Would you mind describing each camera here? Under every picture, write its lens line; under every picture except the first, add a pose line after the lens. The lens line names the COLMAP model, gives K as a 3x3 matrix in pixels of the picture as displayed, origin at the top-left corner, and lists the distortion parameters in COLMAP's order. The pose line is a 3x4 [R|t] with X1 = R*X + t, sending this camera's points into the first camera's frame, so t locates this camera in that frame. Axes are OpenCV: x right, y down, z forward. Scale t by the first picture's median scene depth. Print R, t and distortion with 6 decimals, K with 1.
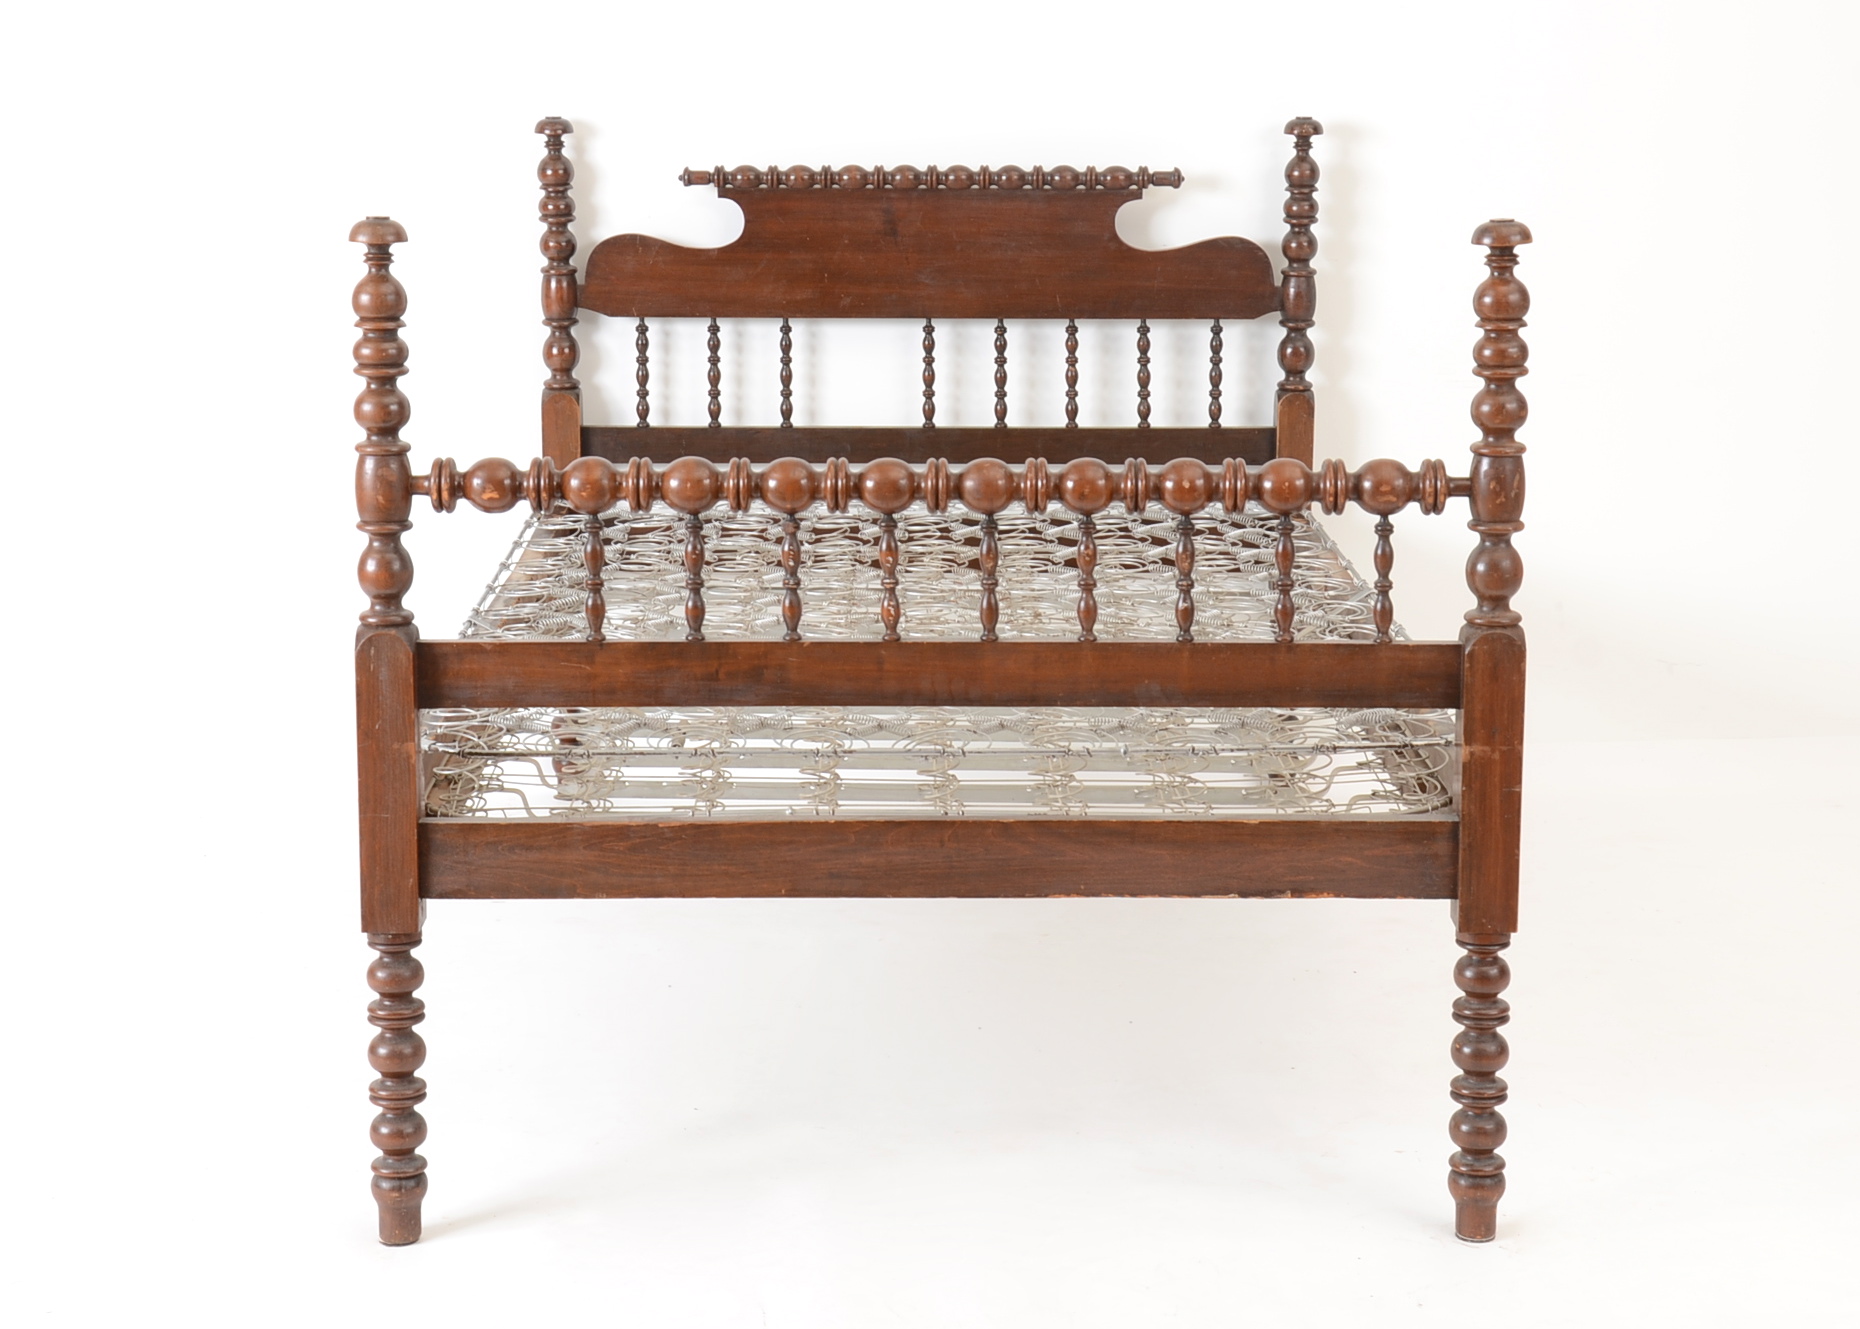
lens RADIAL K [[2856.4, 0, 934.6], [0, 2856.4, 407.9], [0, 0, 1]] dist [0.116579, -0.031561]
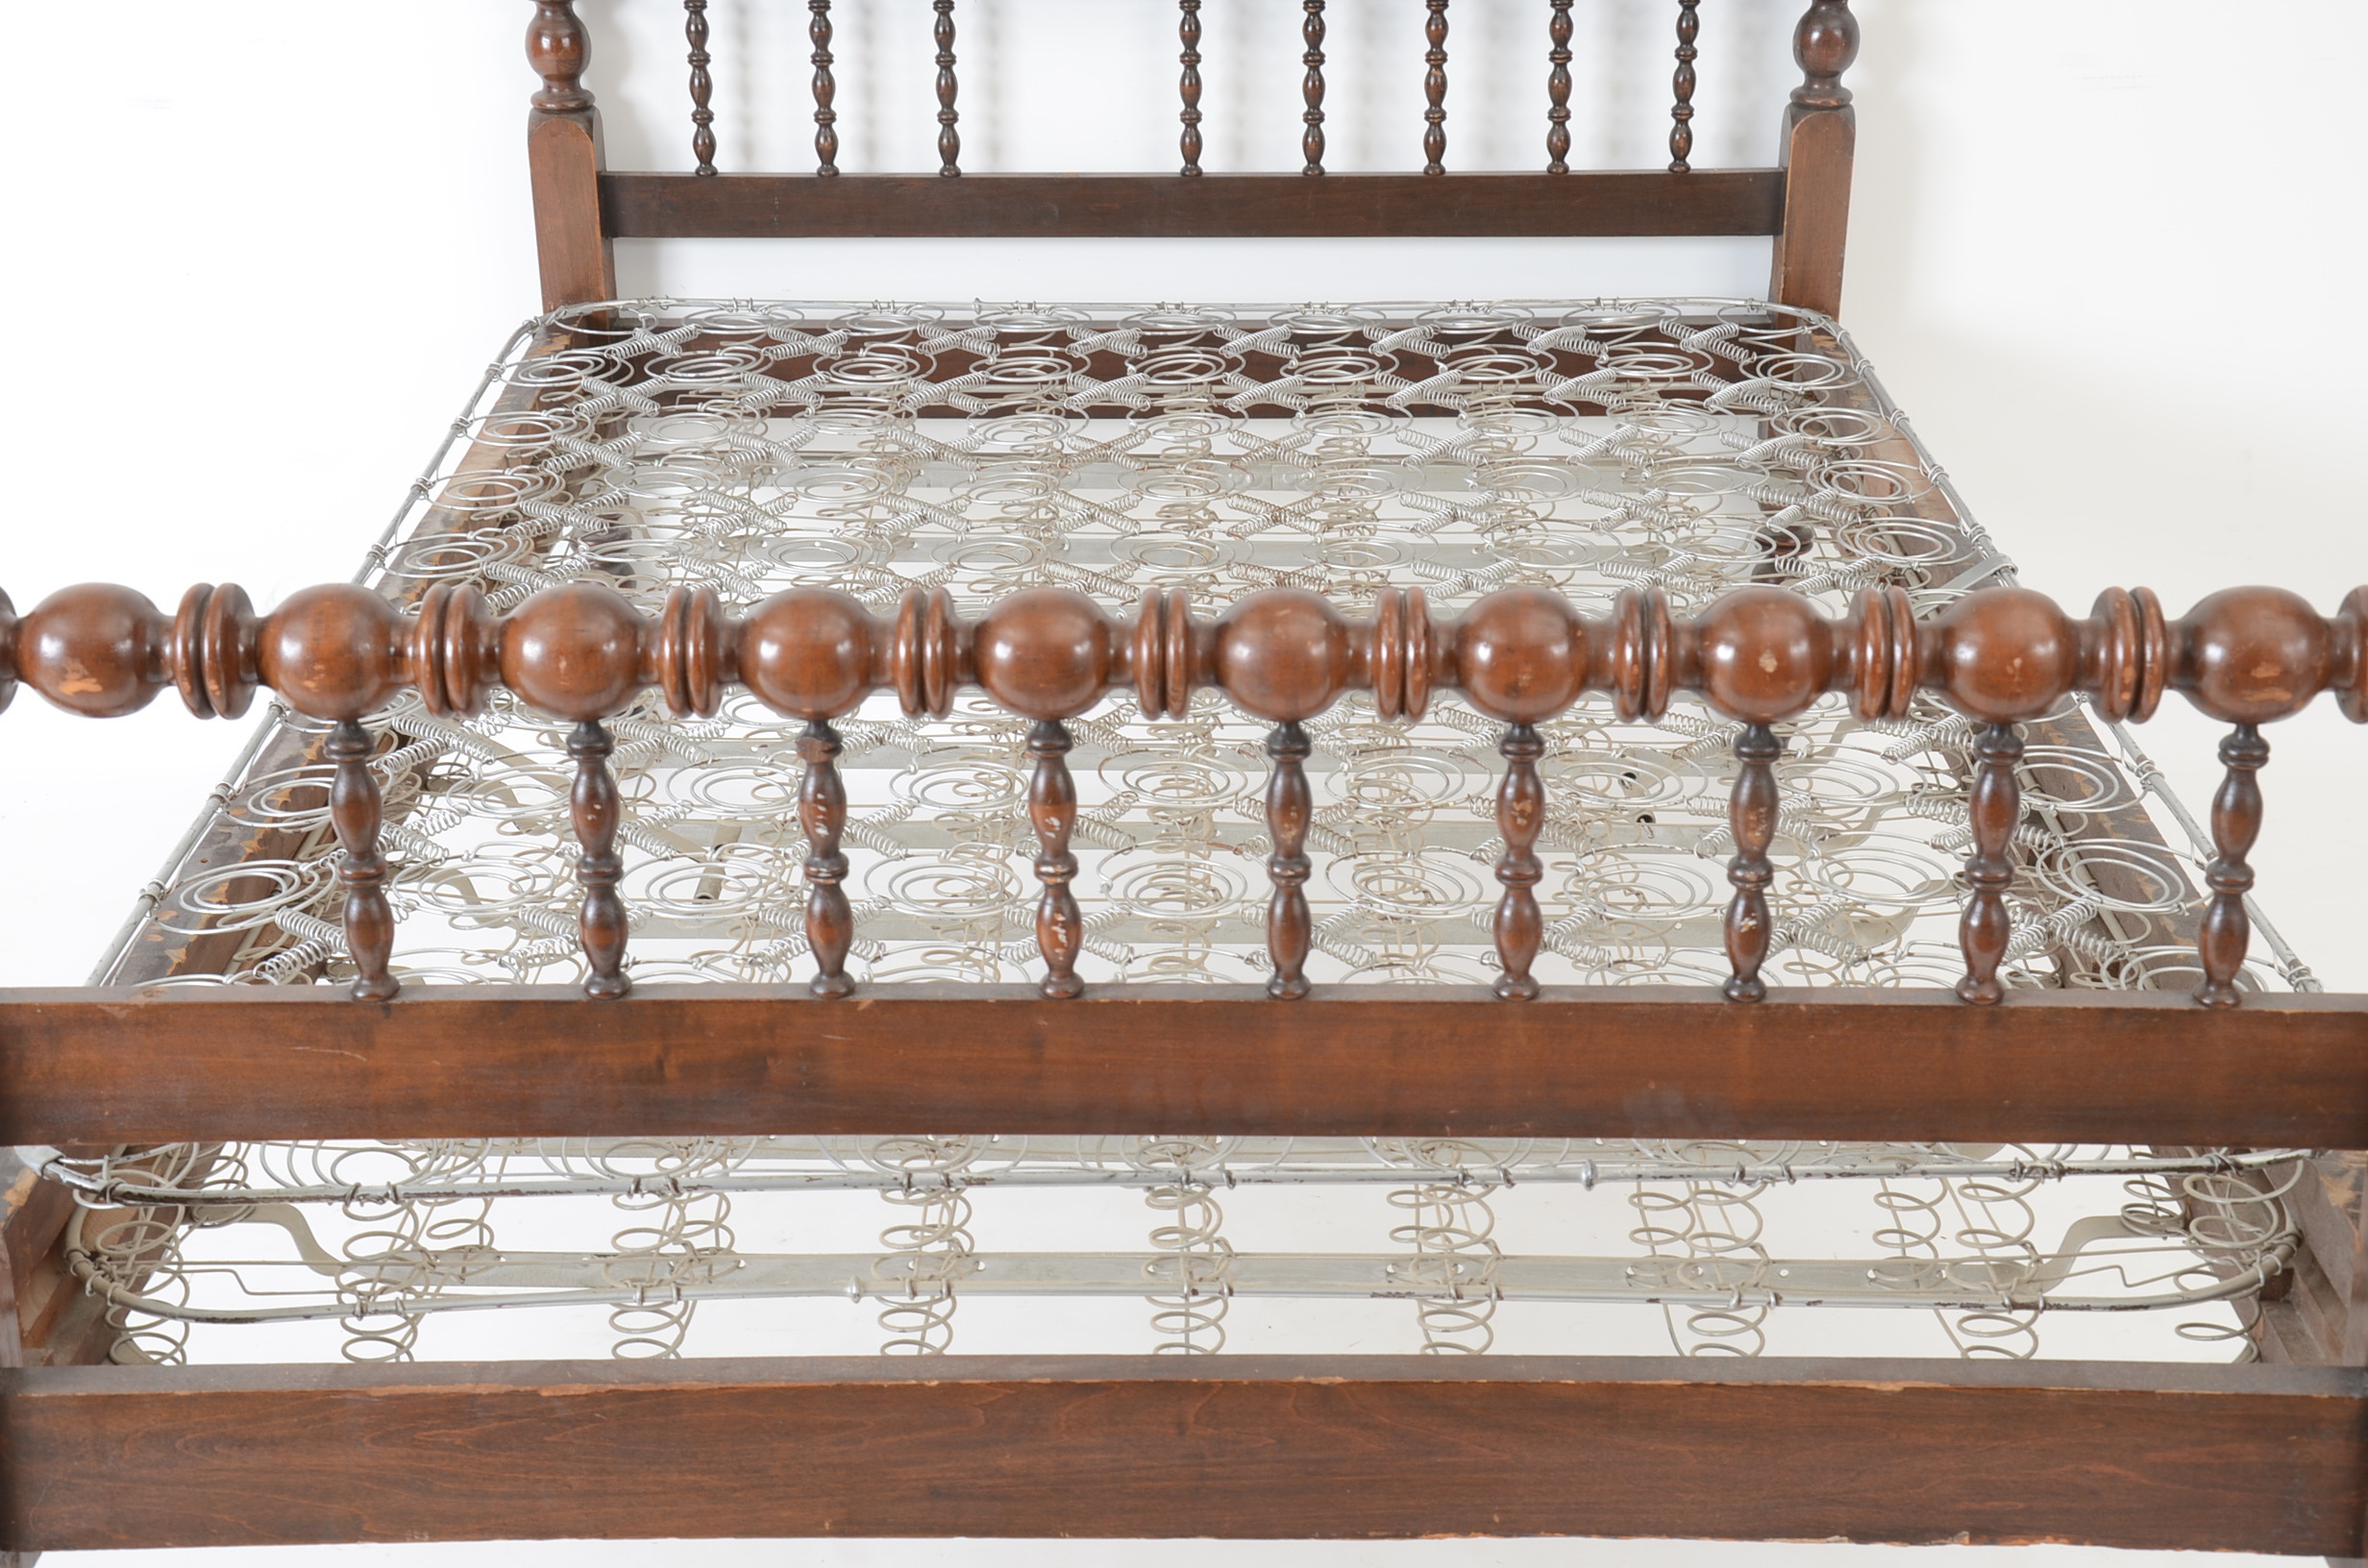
lens RADIAL K [[3396.2, 0, 1177.4], [0, 3396.2, 724.5], [0, 0, 1]] dist [0.146190, 0.126189]
pose [[0.999877, -0.001391, -0.015627, 0.010432], [0.004905, 0.973842, 0.227174, -0.074696], [0.014902, -0.227223, 0.973729, 0.508221]]
